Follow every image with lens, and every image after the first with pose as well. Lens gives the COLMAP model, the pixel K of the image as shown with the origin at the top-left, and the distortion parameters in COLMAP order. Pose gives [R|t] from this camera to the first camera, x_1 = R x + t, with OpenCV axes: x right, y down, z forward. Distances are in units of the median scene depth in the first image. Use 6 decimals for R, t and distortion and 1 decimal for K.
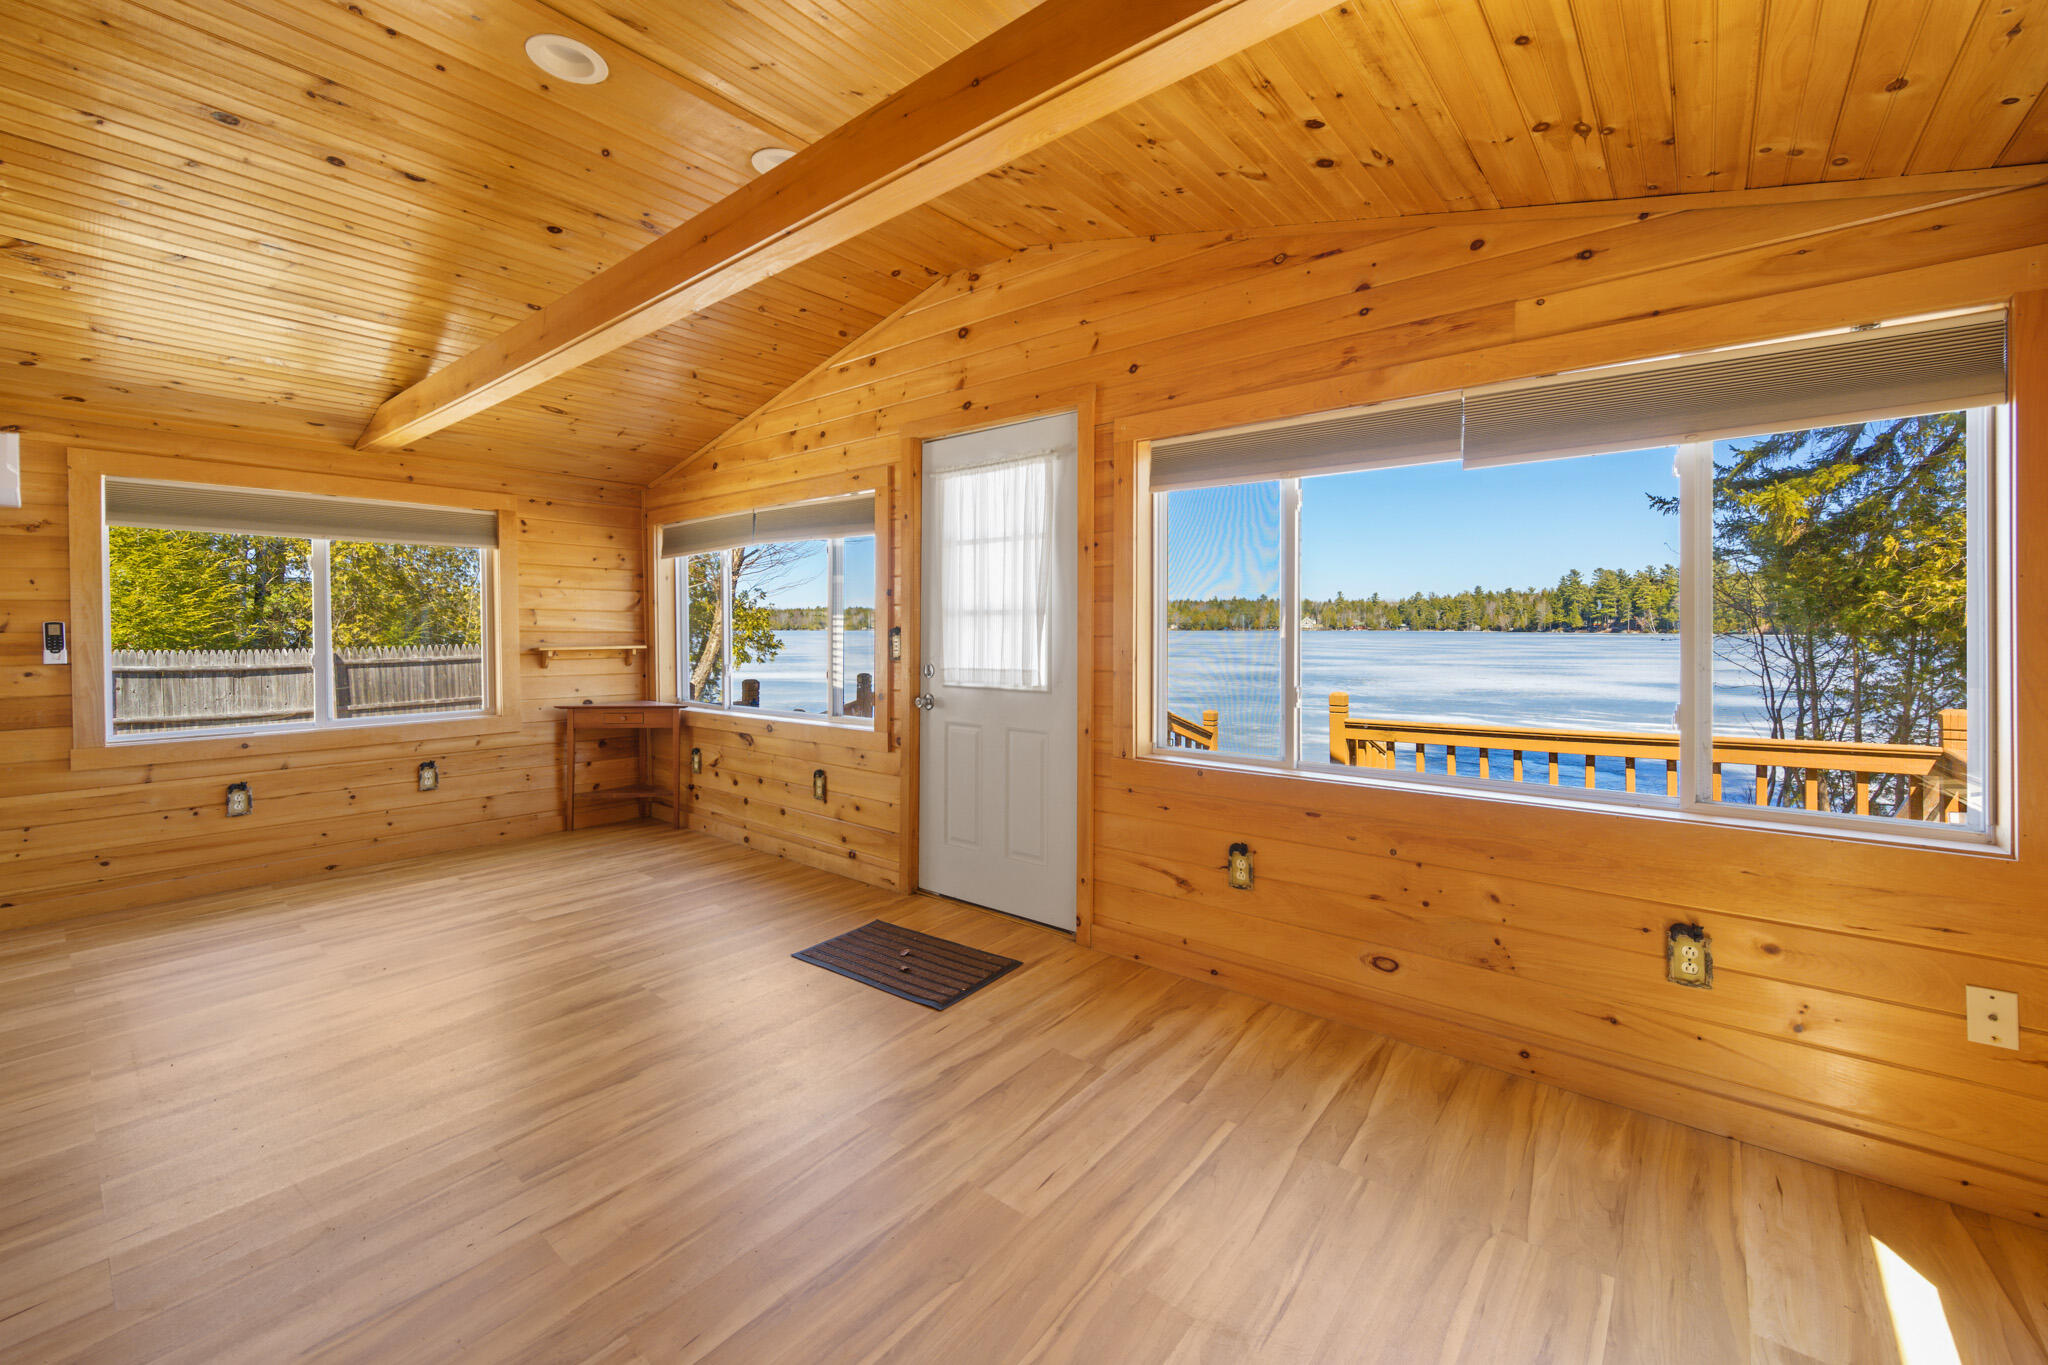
lens RADIAL K [[828.6, 0, 1037.2], [0, 828.6, 631.2], [0, 0, 1]] dist [-0.000802, -0.000006]
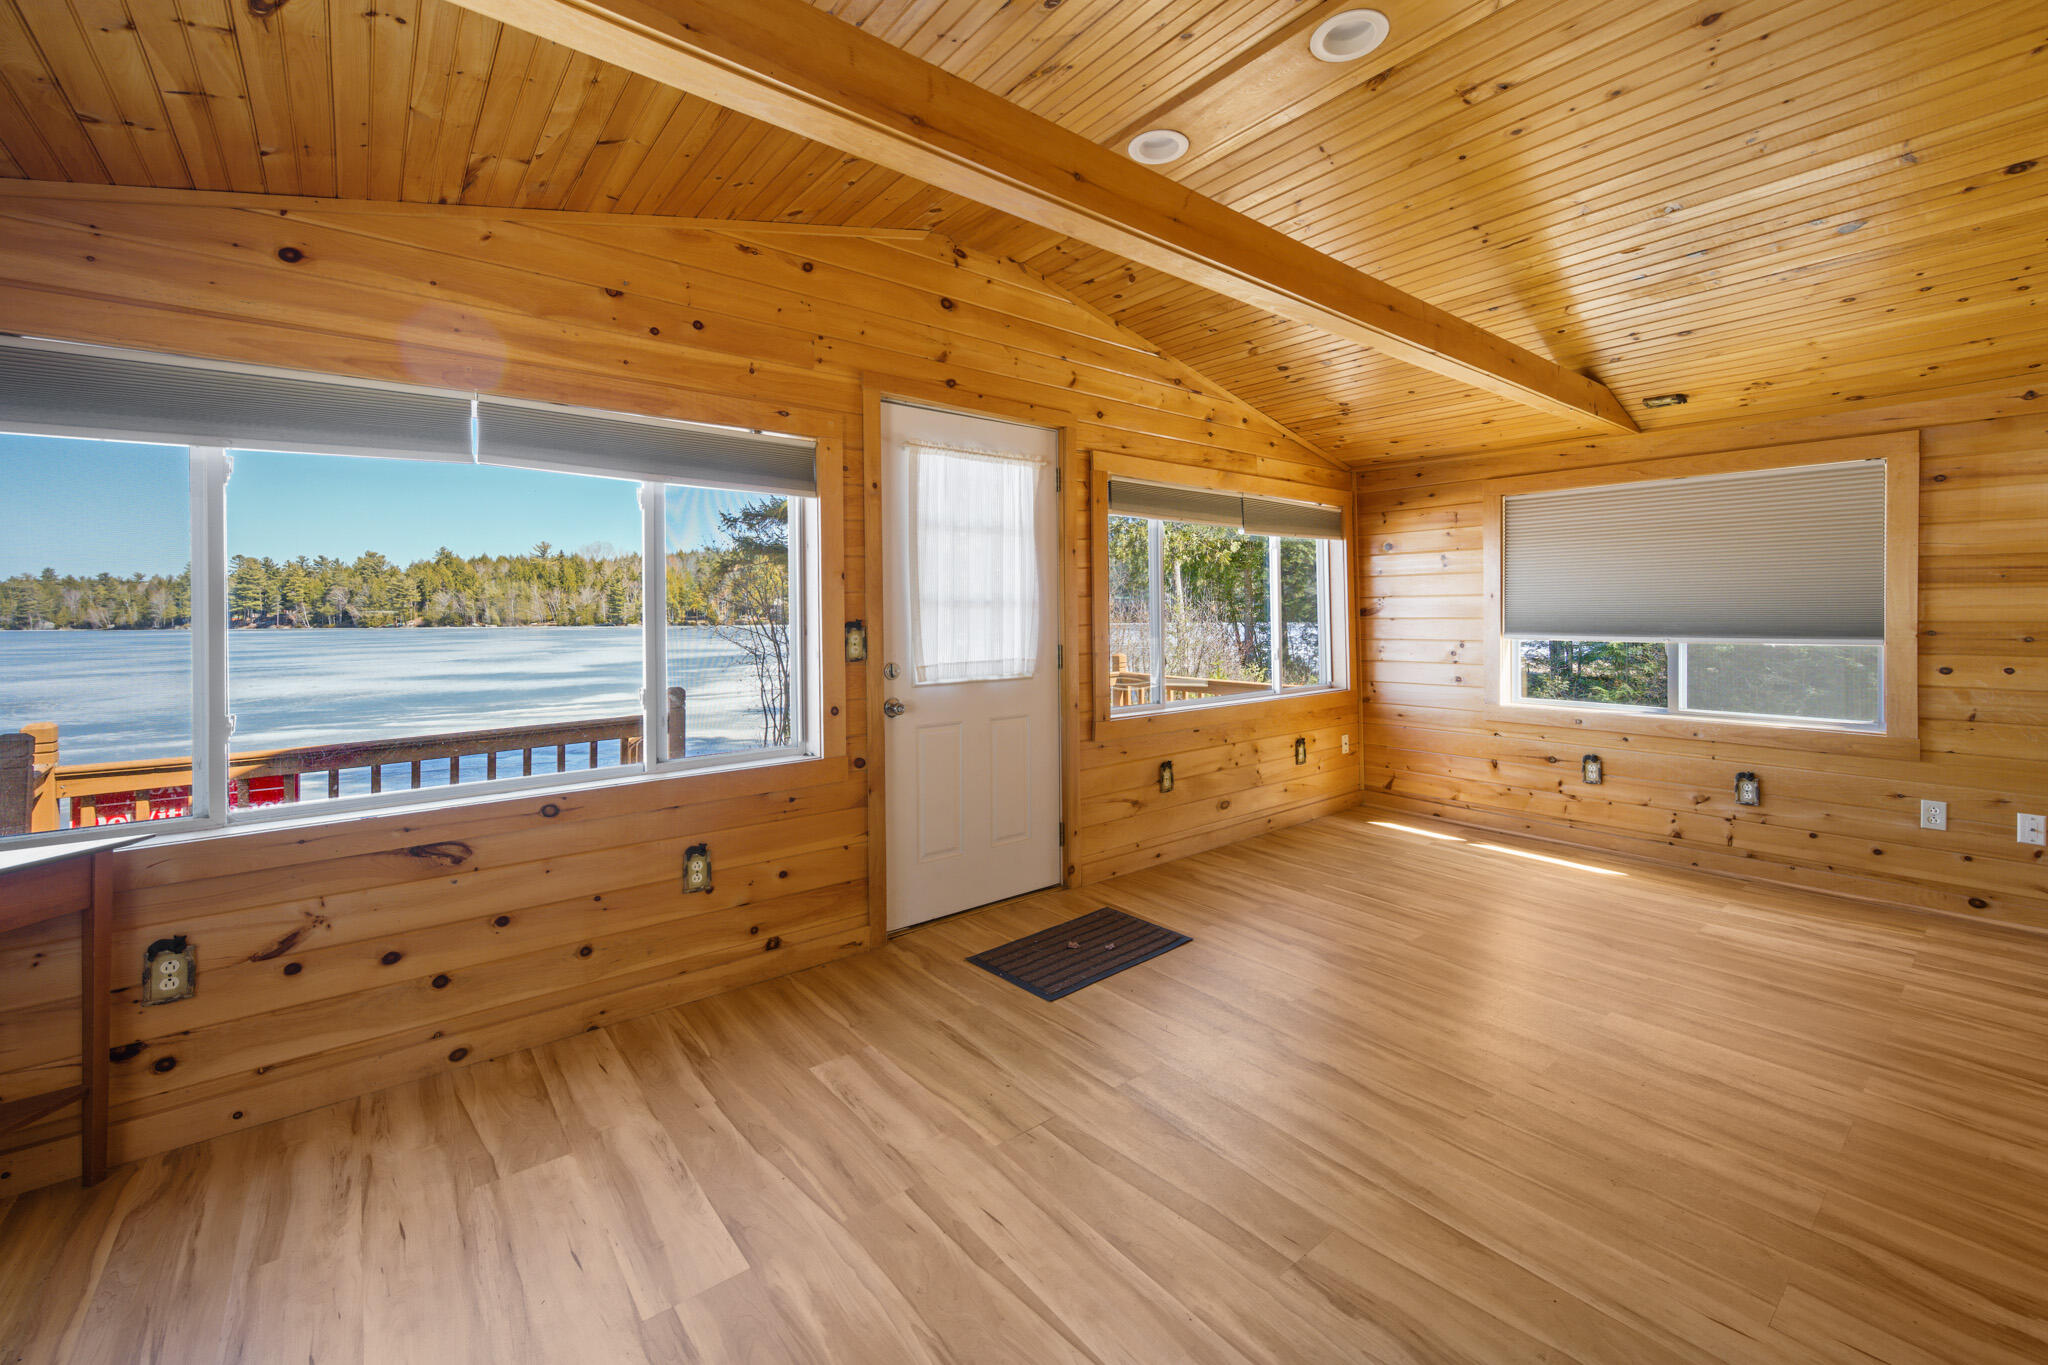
lens RADIAL K [[833.2, 0, 1021.4], [0, 833.2, 612.0], [0, 0, 1]] dist [-0.001923, -0.000188]
pose [[0.210669, 0.000605, 0.977557, -0.931714], [0.014760, 0.999884, -0.003799, -0.007617], [-0.977446, 0.015229, 0.210636, 0.683194]]
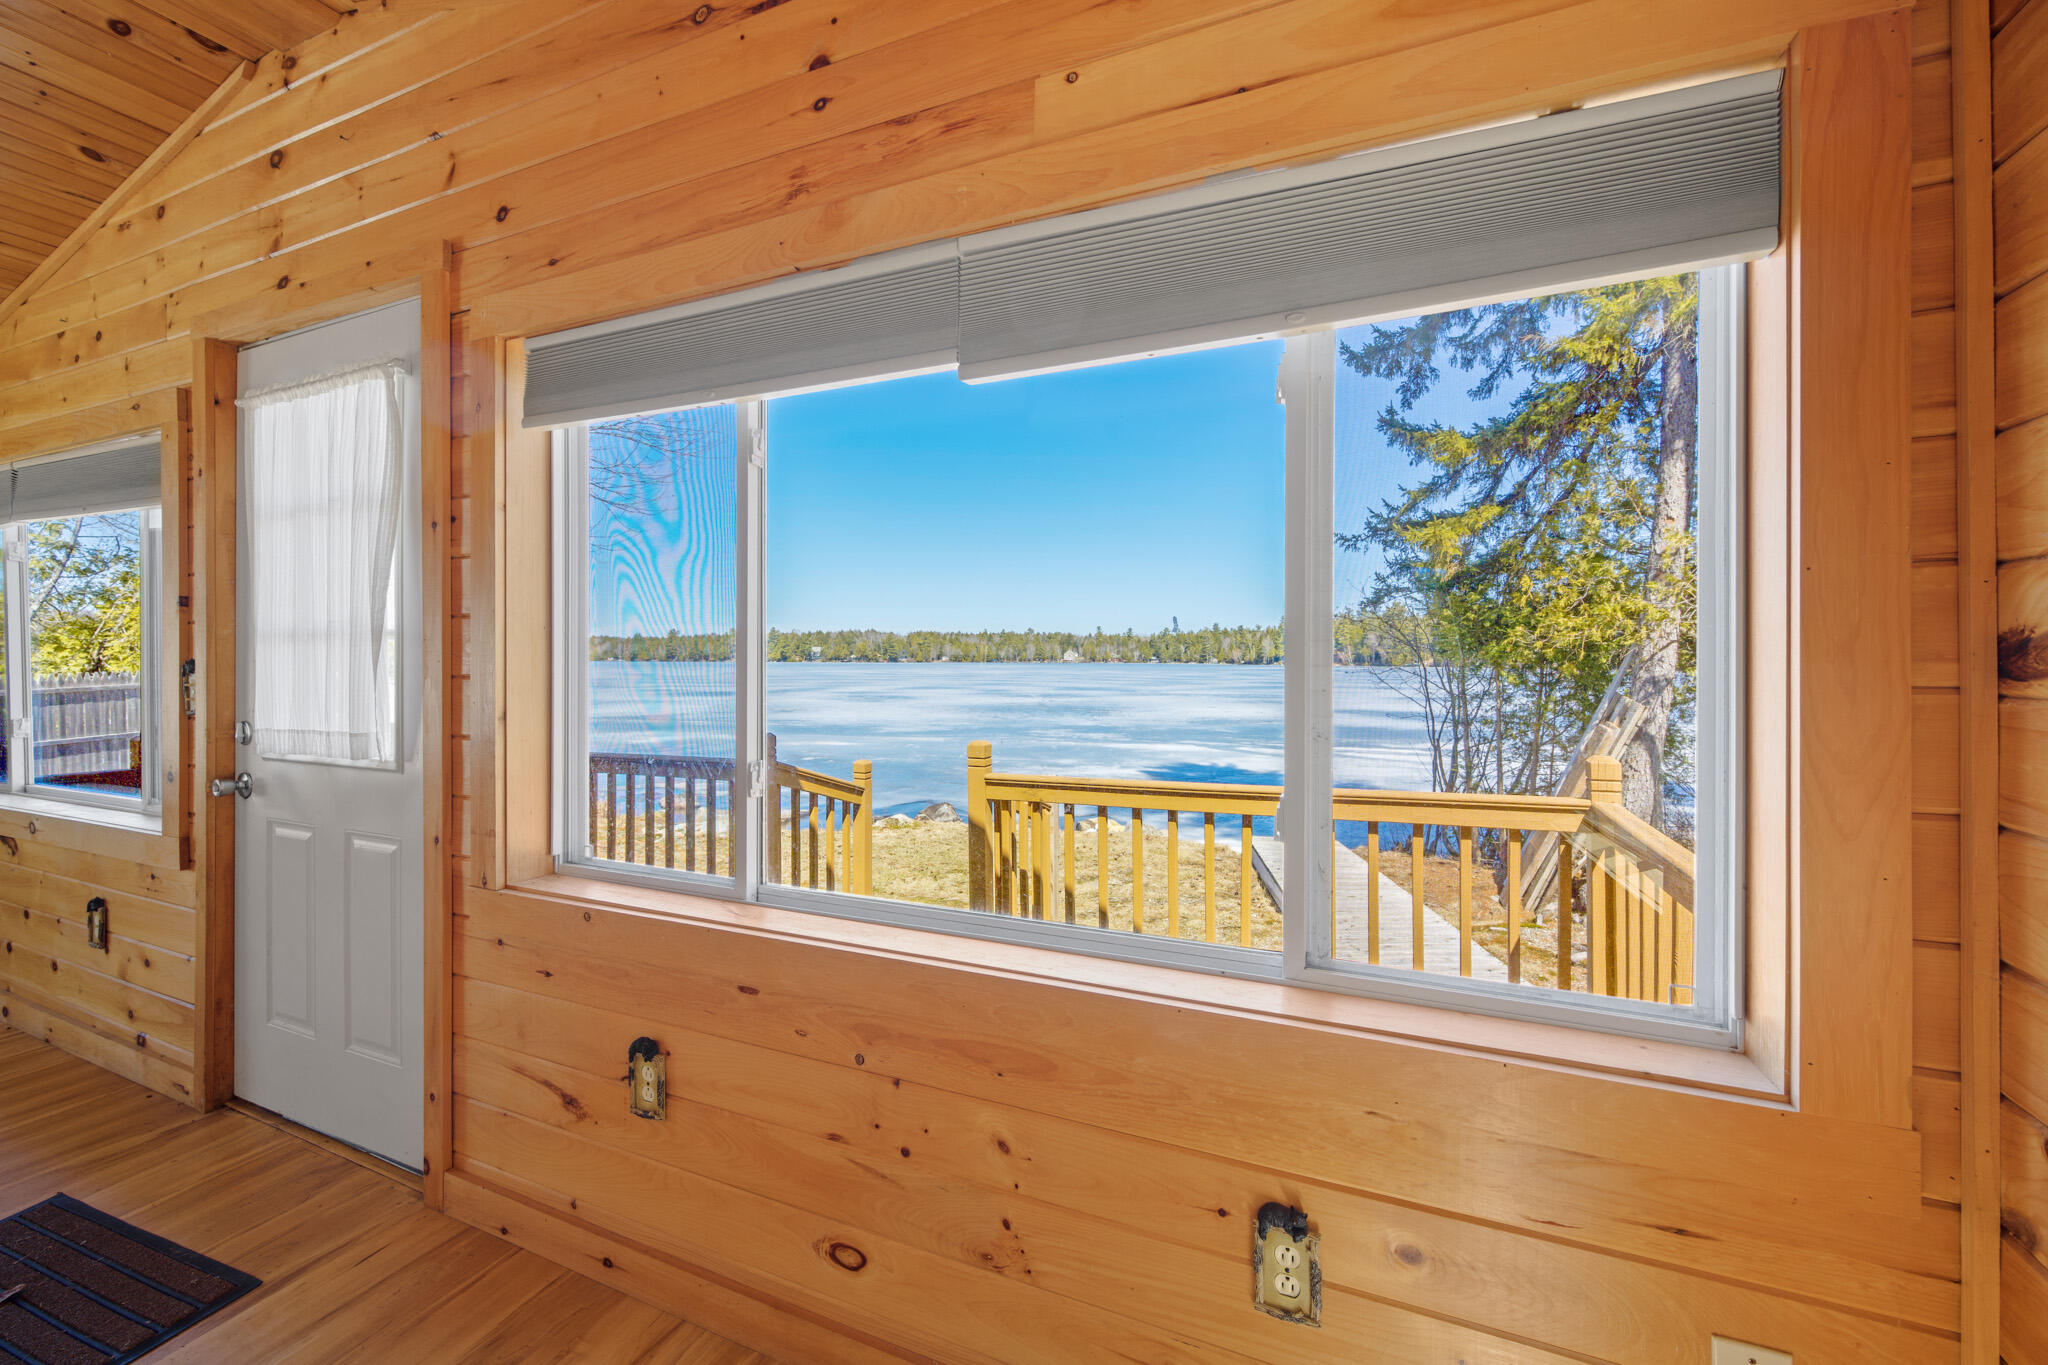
lens RADIAL K [[818.5, 0, 1032.3], [0, 818.5, 669.1], [0, 0, 1]] dist [-0.001377, -0.000034]
pose [[0.964248, -0.000481, 0.265000, 0.257567], [-0.001389, 0.999975, 0.006869, -0.002952], [-0.264996, -0.006992, 0.964224, 0.280639]]
